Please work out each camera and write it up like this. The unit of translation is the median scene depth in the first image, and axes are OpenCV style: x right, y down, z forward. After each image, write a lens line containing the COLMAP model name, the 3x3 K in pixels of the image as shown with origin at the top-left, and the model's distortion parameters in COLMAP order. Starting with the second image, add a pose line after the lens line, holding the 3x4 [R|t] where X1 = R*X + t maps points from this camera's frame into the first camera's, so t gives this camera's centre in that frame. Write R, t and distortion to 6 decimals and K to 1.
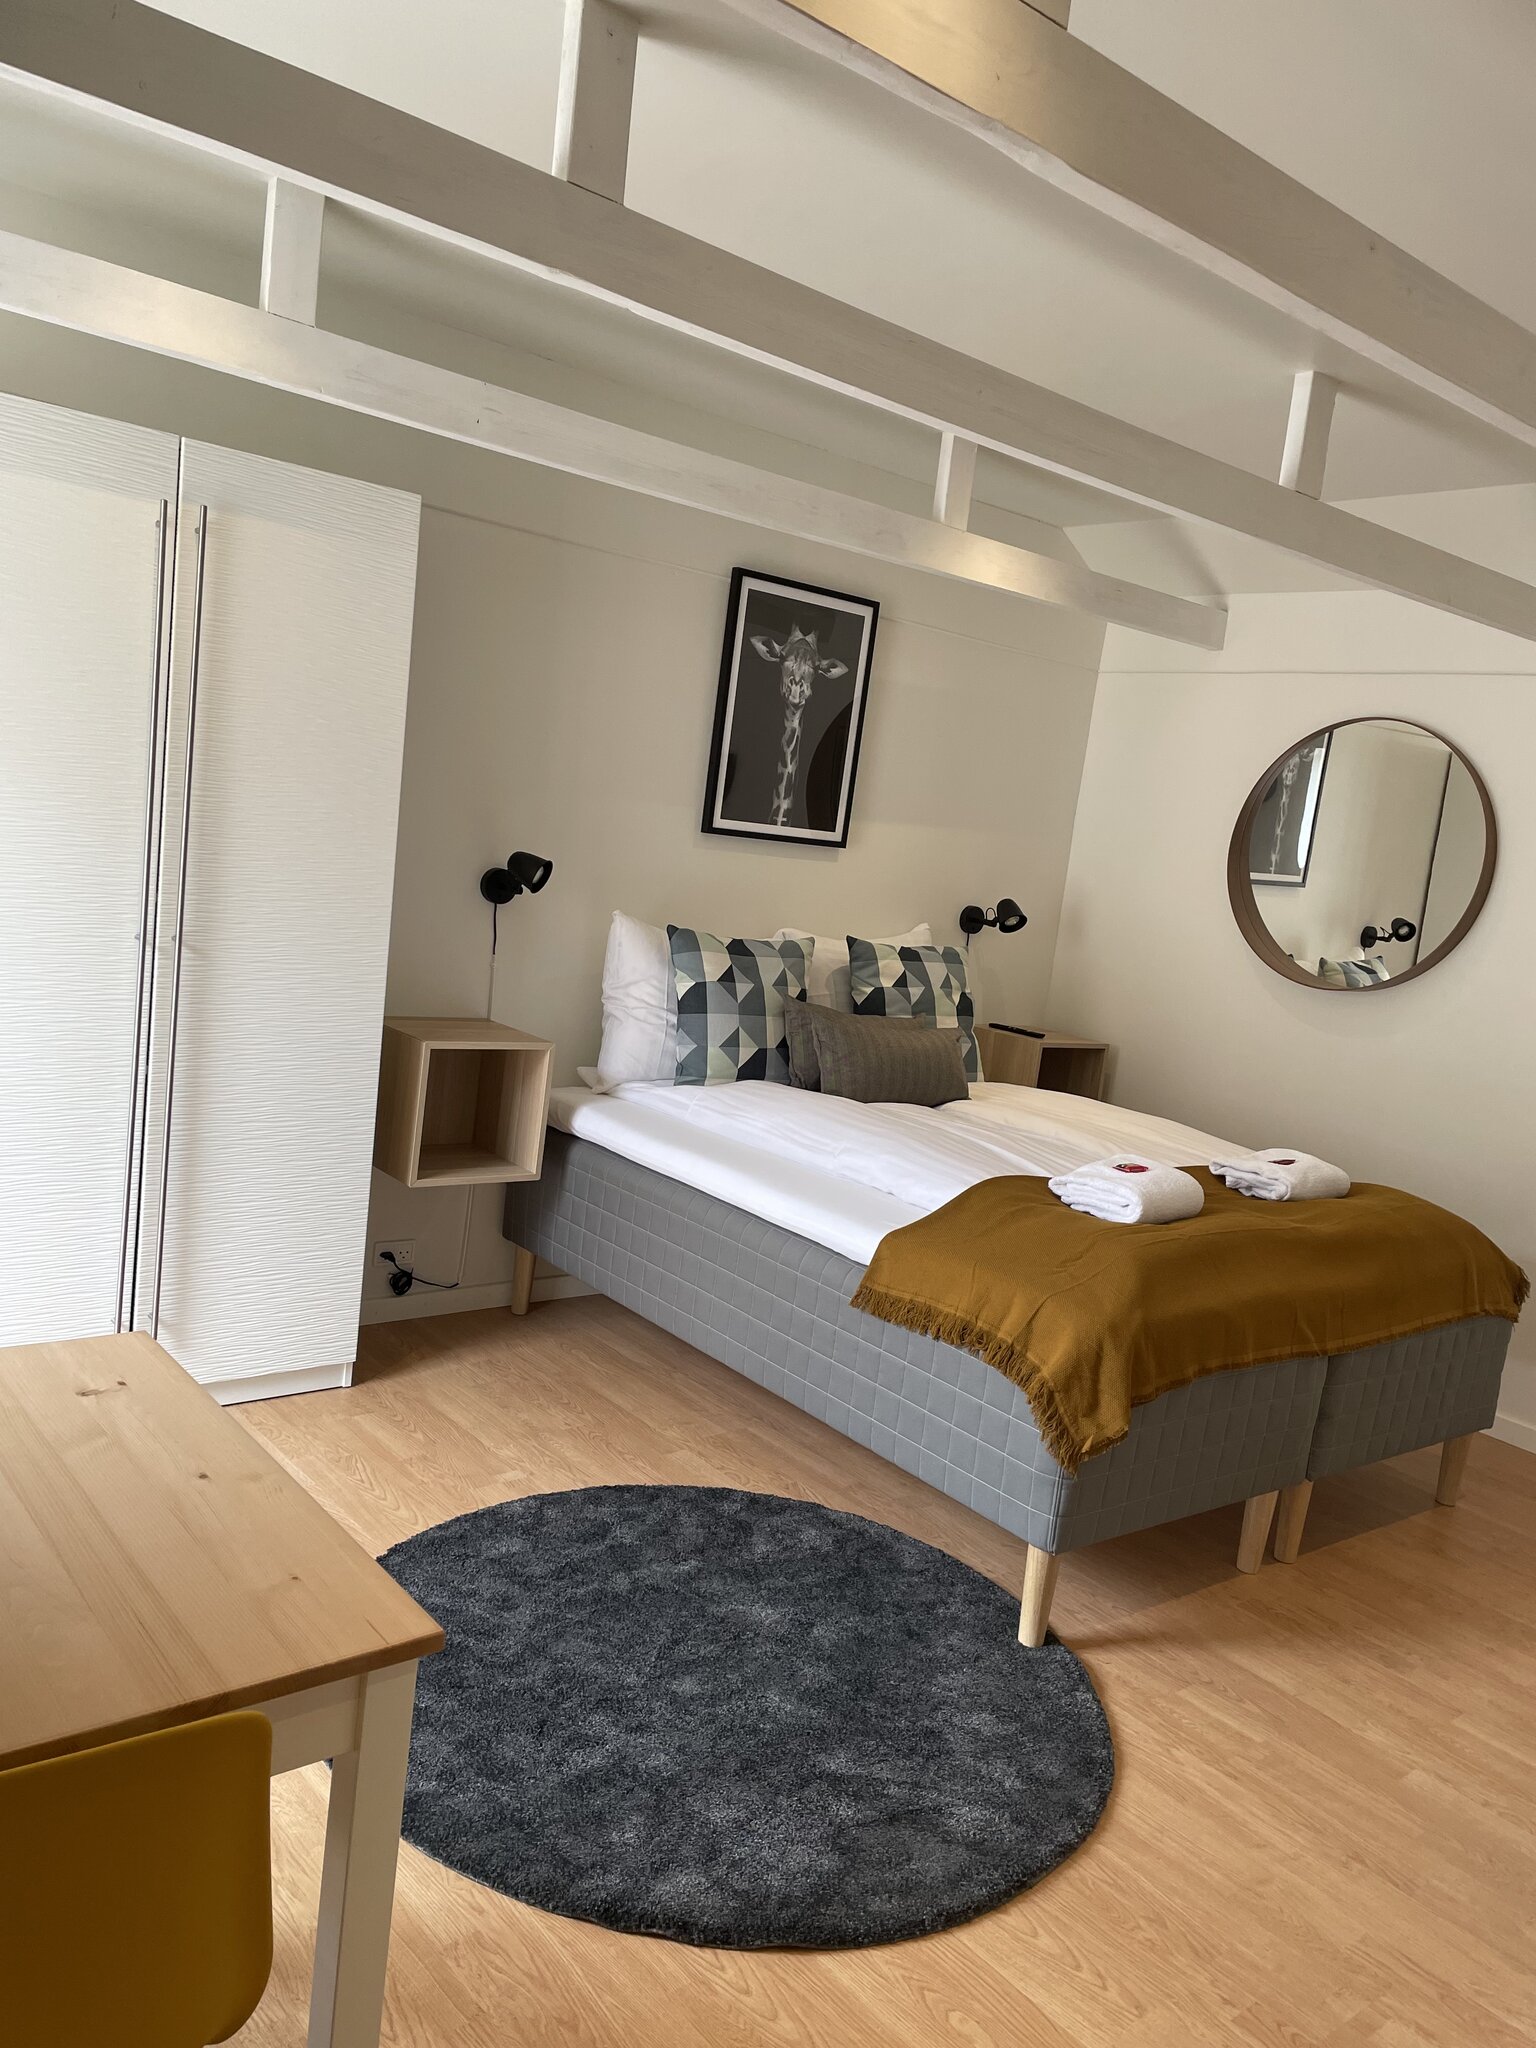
lens RADIAL K [[1539.3, 0, 769.2], [0, 1539.3, 1052.7], [0, 0, 1]] dist [0.041491, -0.001785]
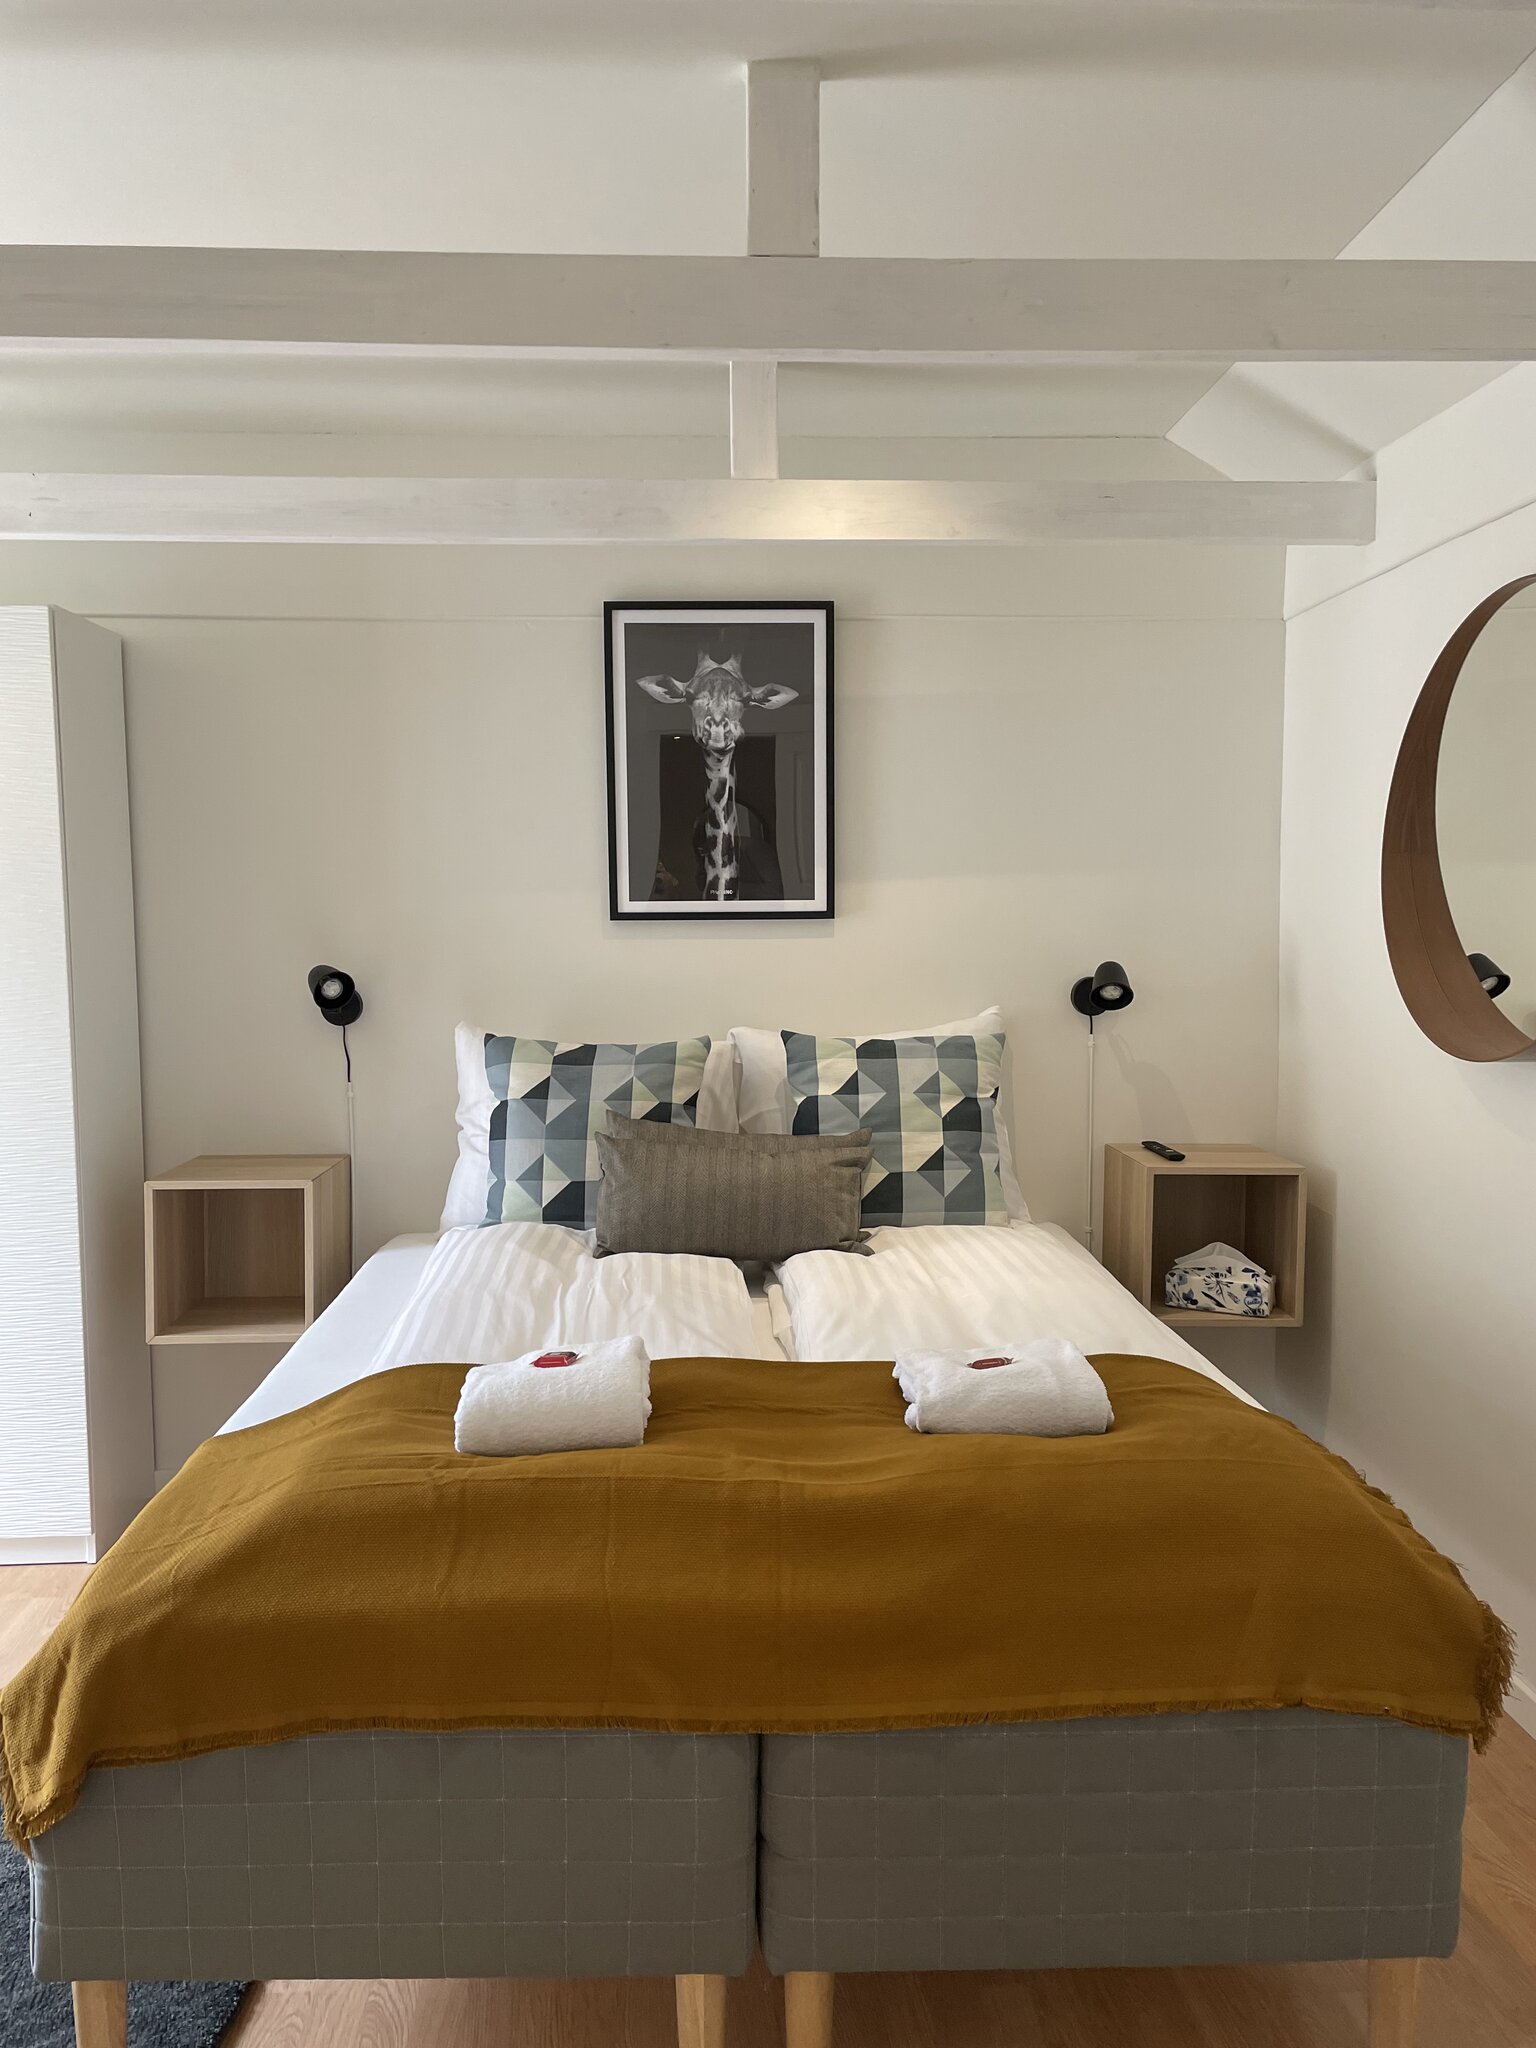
lens RADIAL K [[1532.5, 0, 768.0], [0, 1532.5, 1024.0], [0, 0, 1]] dist [0.038297, -0.004764]
pose [[0.794029, -0.081663, -0.602370, 0.513203], [0.011542, 0.992782, -0.119376, 0.011346], [0.607771, 0.087835, 0.789240, 0.405983]]
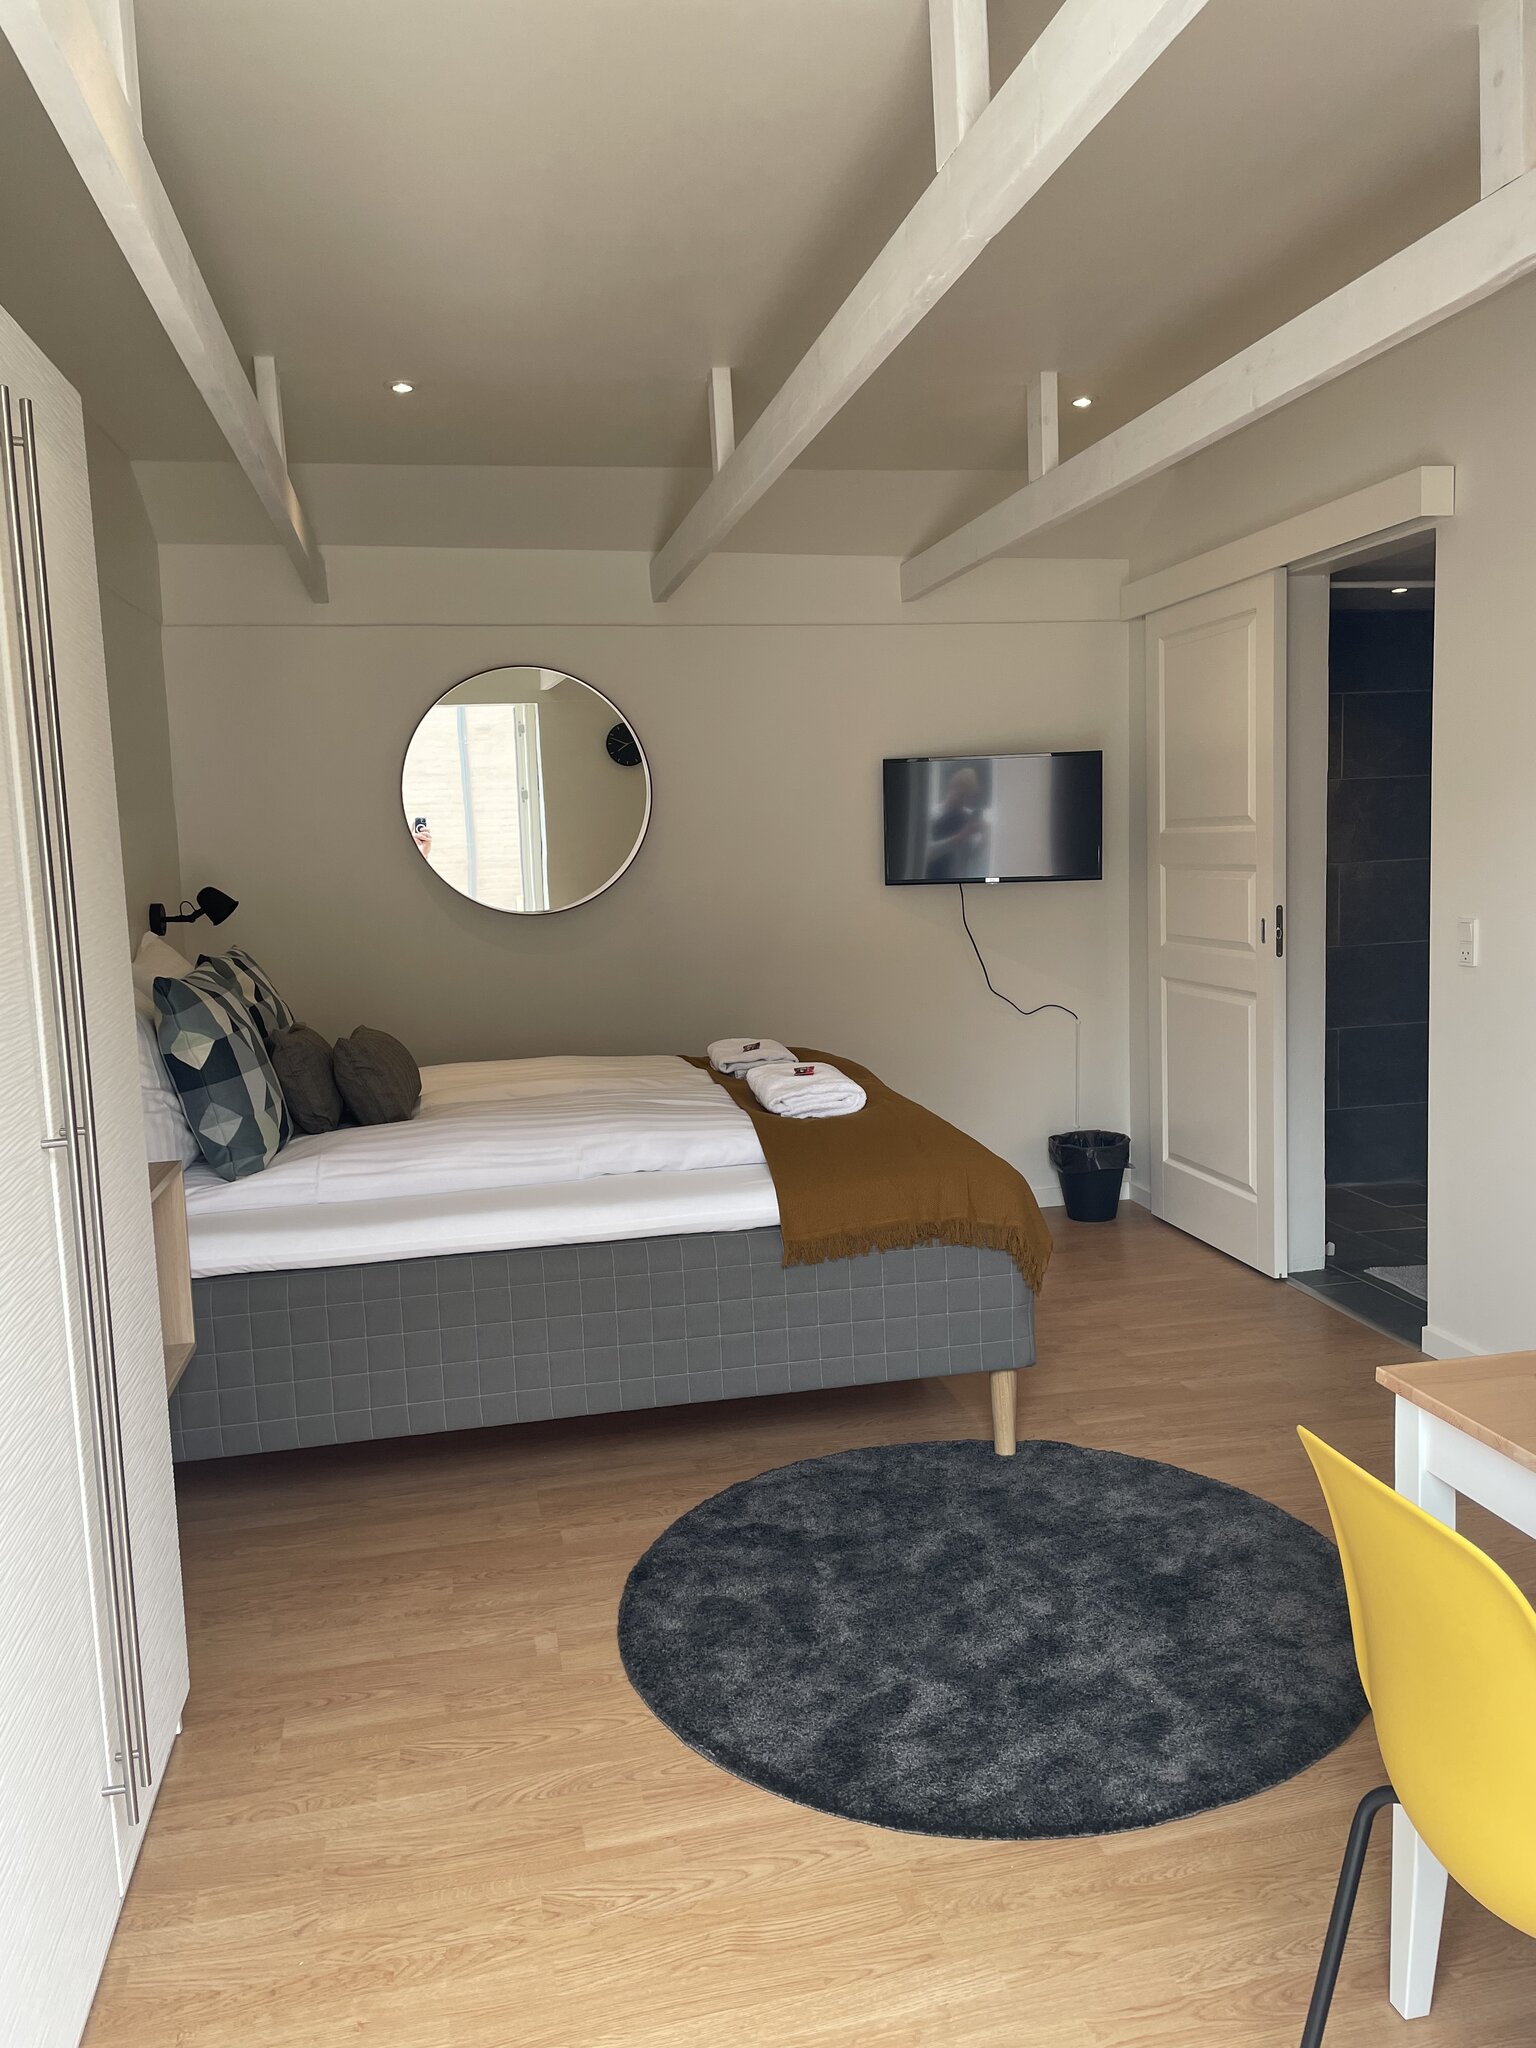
lens RADIAL K [[1557.1, 0, 768.0], [0, 1557.1, 1024.0], [0, 0, 1]] dist [0.044607, -0.001729]
pose [[0.451099, -0.245817, 0.857953, -0.554209], [0.223871, 0.961751, 0.157849, -0.107394], [-0.863940, 0.120865, 0.488876, 0.339991]]
